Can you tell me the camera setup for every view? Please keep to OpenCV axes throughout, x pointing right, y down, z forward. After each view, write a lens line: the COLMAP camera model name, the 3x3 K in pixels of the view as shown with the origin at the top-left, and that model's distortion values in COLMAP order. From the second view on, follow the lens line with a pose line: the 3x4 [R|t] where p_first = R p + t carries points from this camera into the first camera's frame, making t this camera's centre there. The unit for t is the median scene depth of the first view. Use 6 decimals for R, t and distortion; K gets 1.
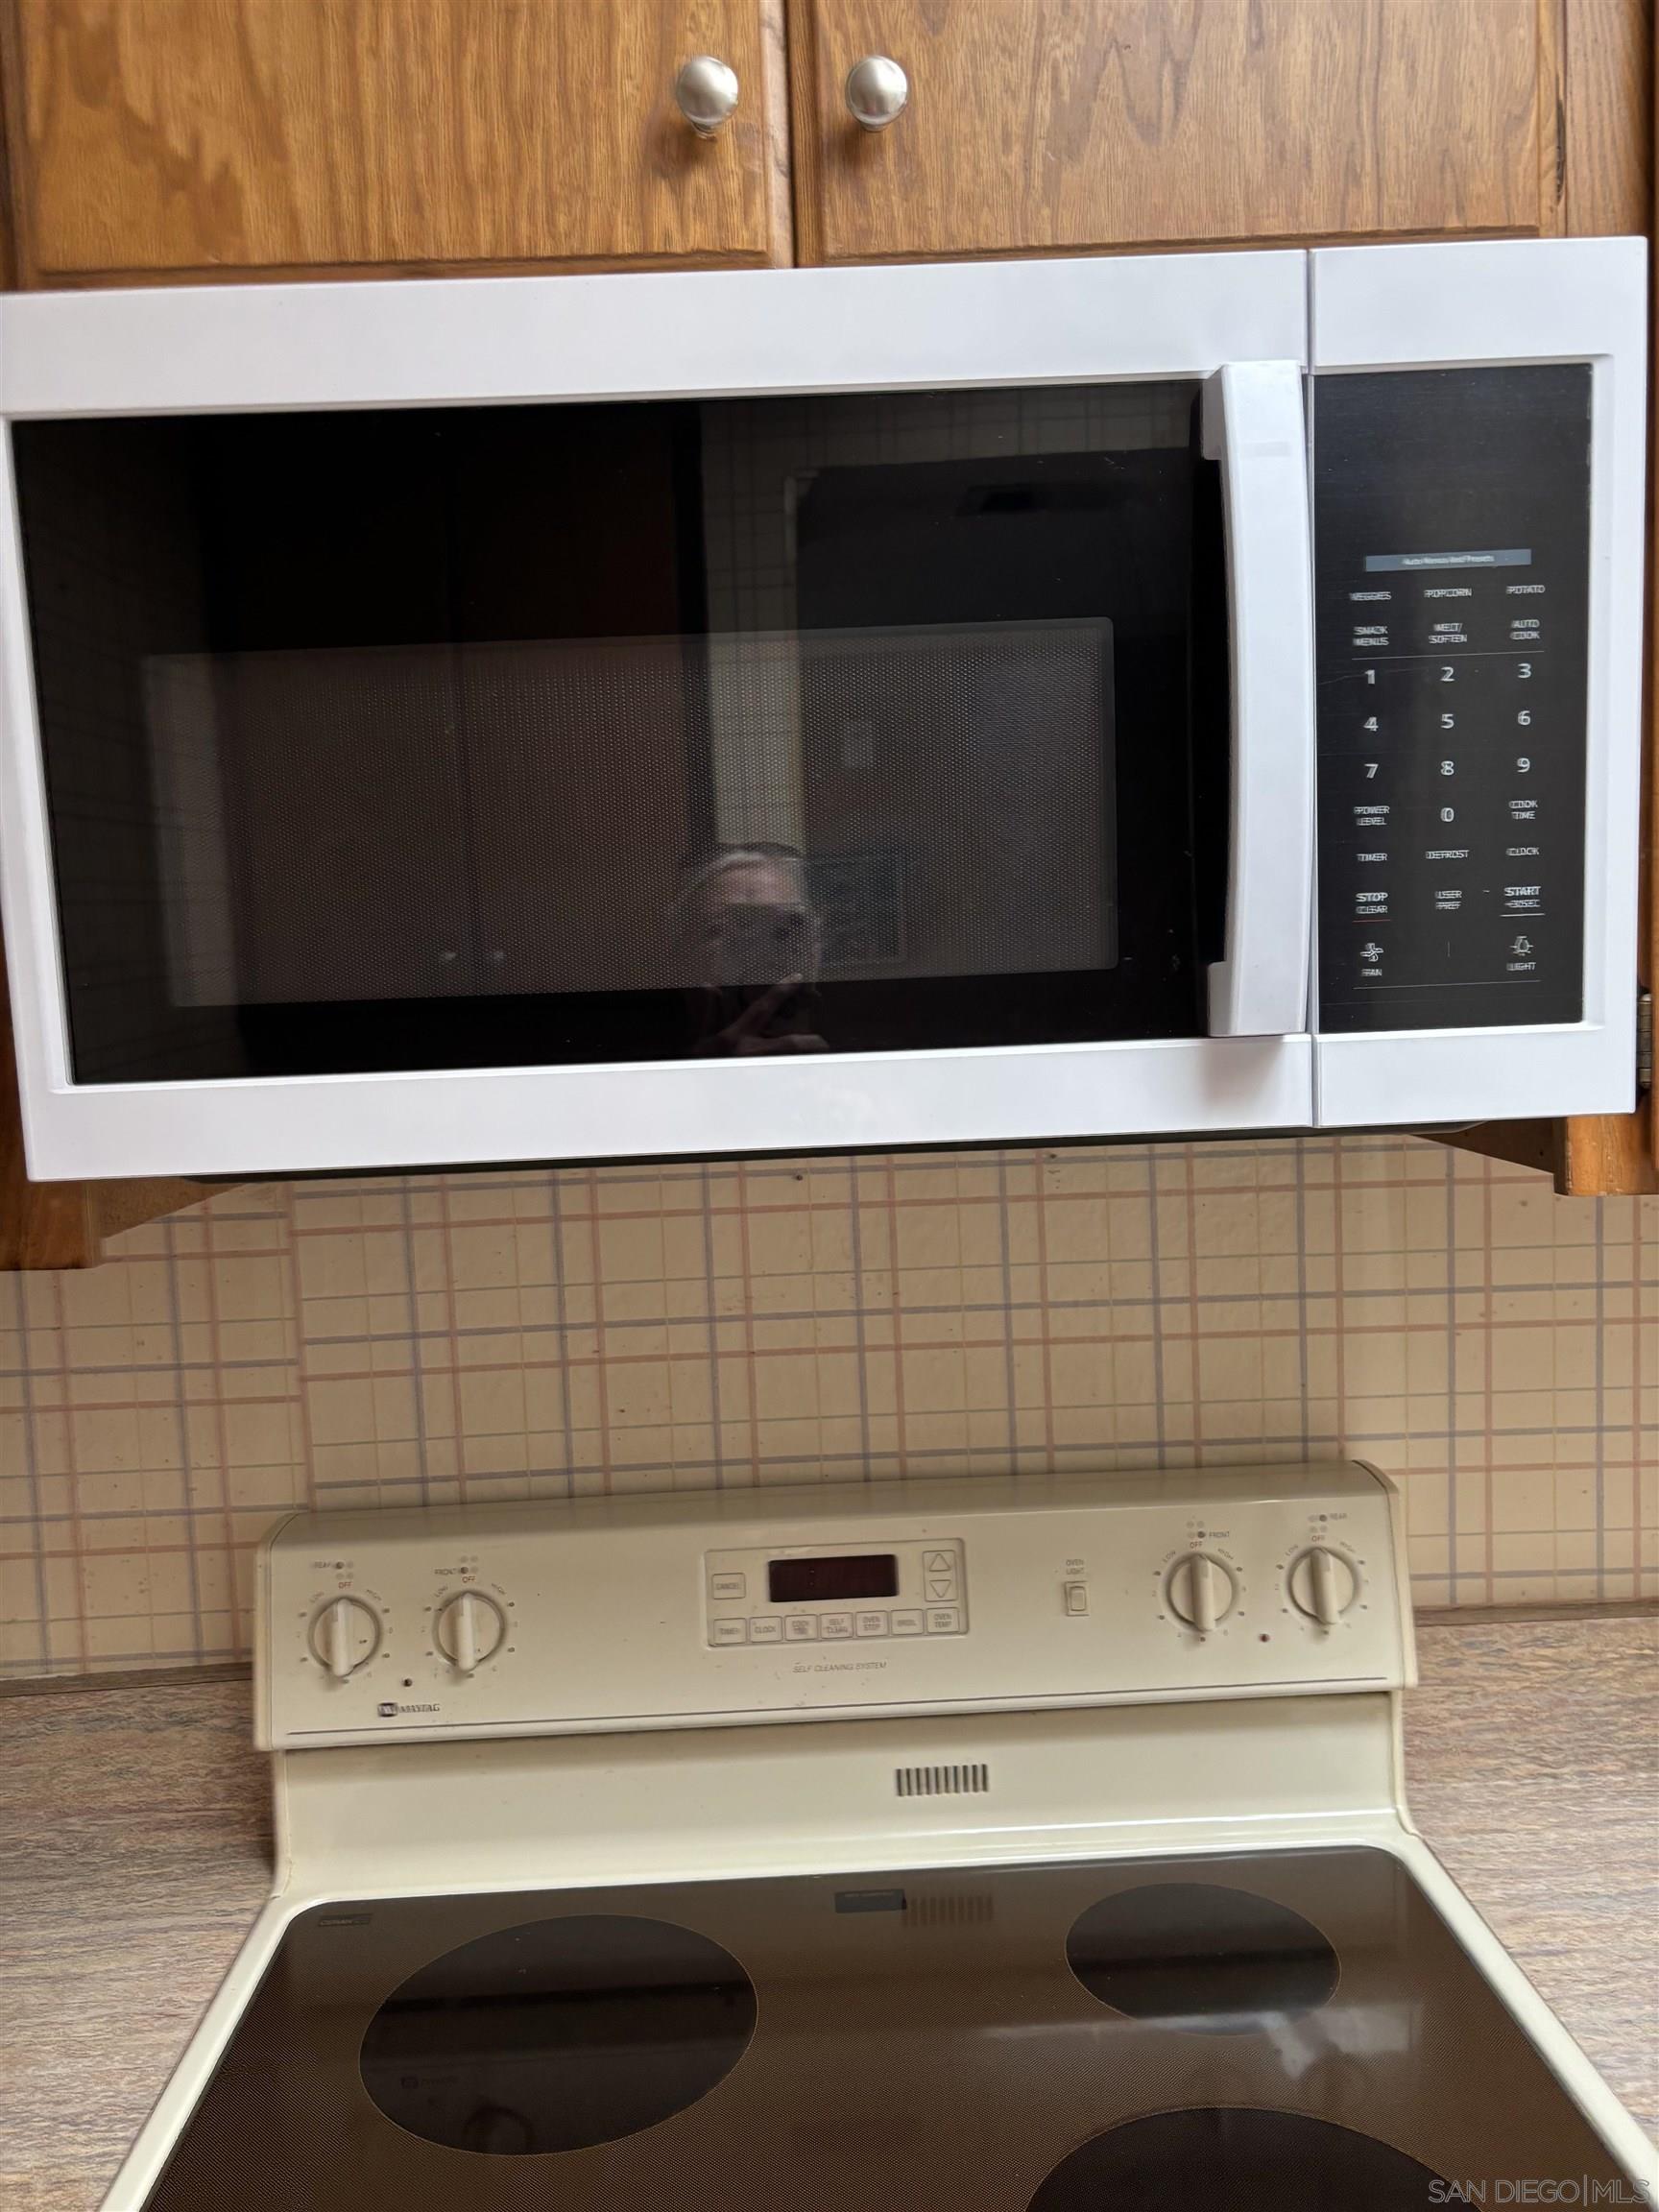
lens RADIAL K [[1694.4, 0, 819.1], [0, 1694.4, 1106.7], [0, 0, 1]] dist [0.026071, -0.028099]
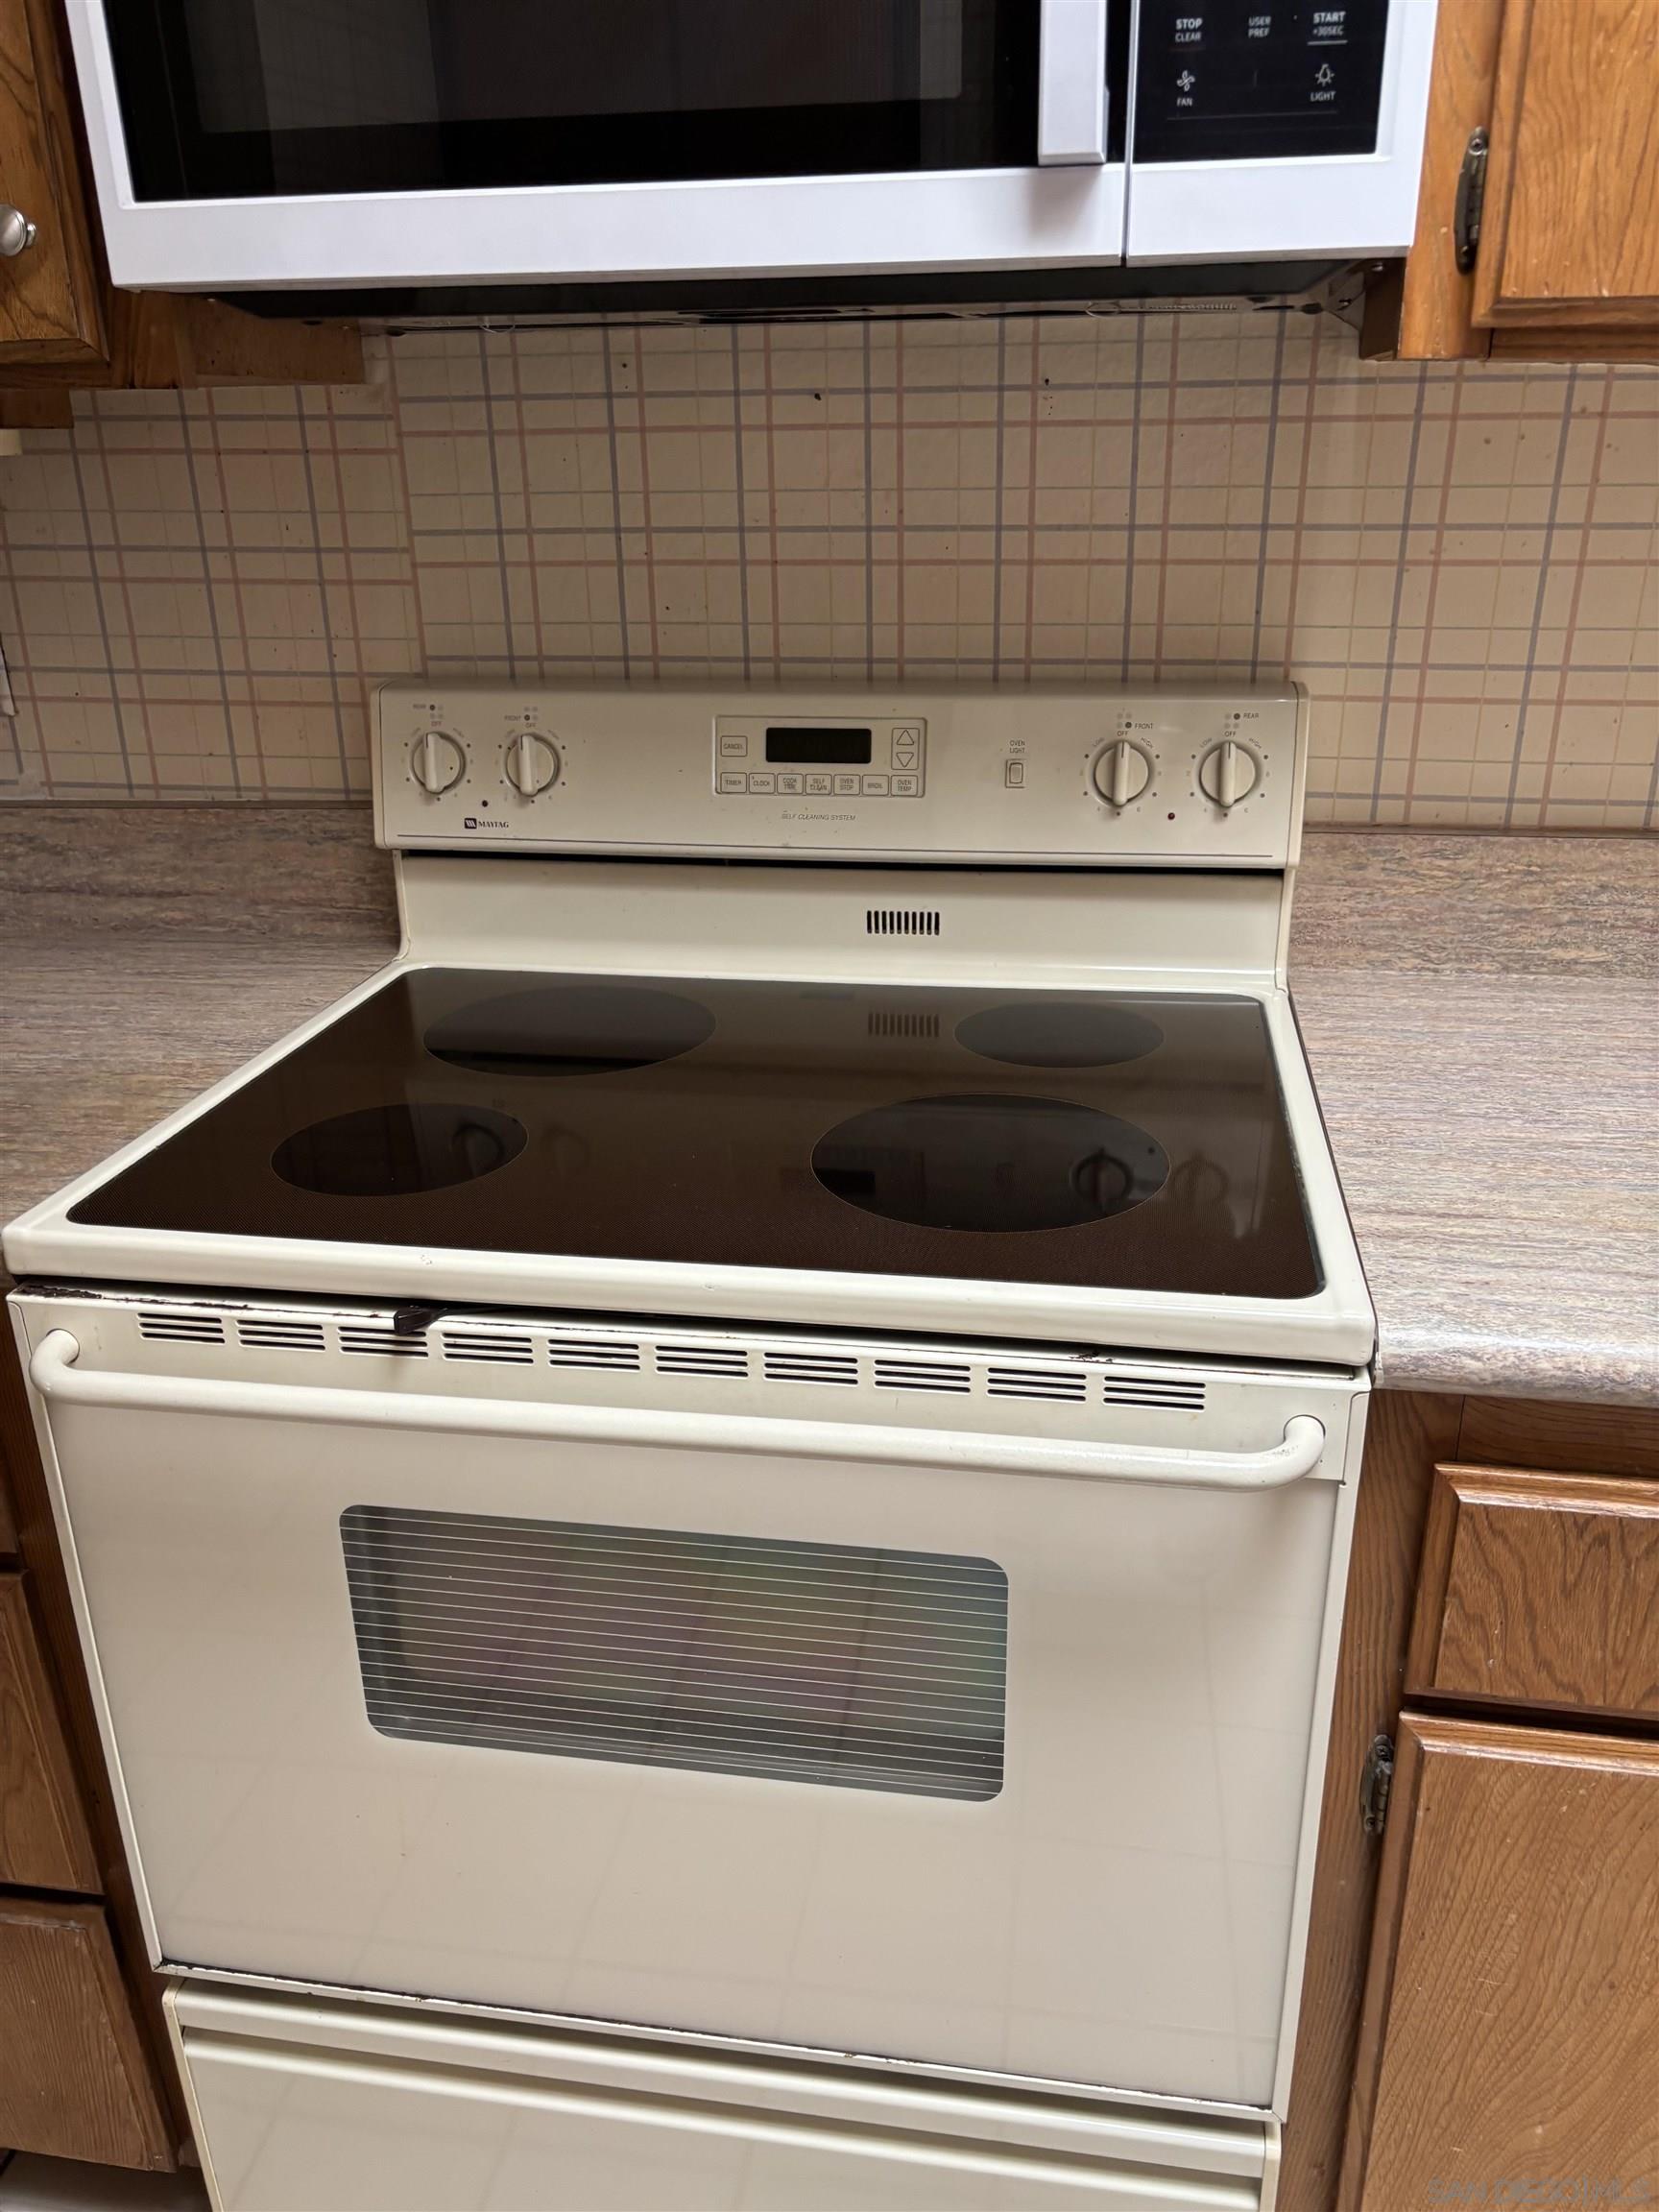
lens RADIAL K [[1694.4, 0, 840.4], [0, 1694.4, 1106.8], [0, 0, 1]] dist [0.026071, -0.028099]
pose [[0.980858, 0.098073, -0.168222, 0.238245], [-0.043181, 0.951946, 0.303207, 0.147465], [0.189874, -0.290139, 0.937959, -0.194065]]
